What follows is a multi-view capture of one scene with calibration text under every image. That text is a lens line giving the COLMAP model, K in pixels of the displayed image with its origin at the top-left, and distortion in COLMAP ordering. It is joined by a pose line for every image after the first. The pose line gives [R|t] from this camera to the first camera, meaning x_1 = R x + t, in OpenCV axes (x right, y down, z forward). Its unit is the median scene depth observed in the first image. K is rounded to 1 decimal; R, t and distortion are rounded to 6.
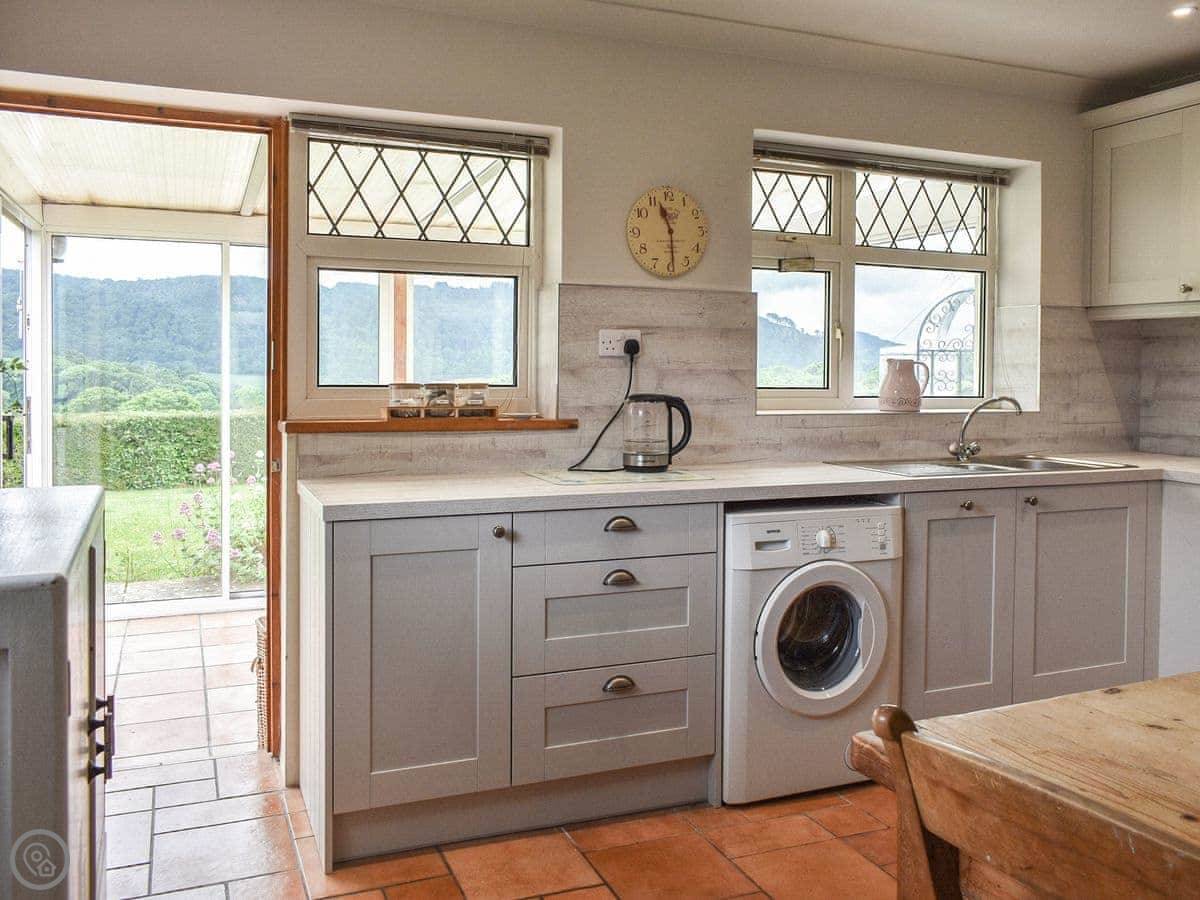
lens RADIAL K [[1020.4, 0, 607.8], [0, 1020.4, 383.9], [0, 0, 1]] dist [0.003278, 0.001252]
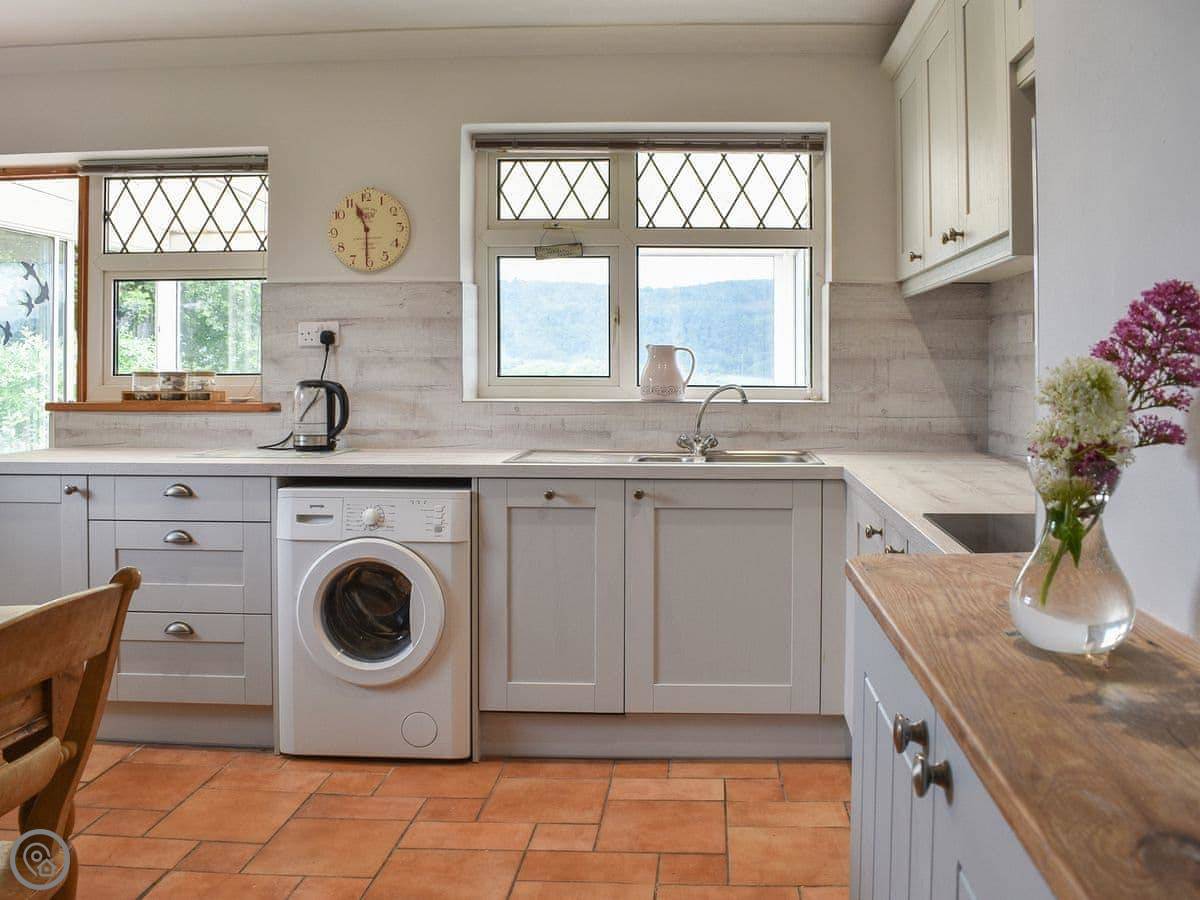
lens RADIAL K [[1078.2, 0, 685.1], [0, 1078.2, 352.8], [0, 0, 1]] dist [-0.071239, 0.001239]
pose [[0.906992, -0.015117, -0.420877, 0.880140], [0.001185, 0.999443, -0.033345, 0.019256], [0.421147, 0.029745, 0.906505, 0.128570]]
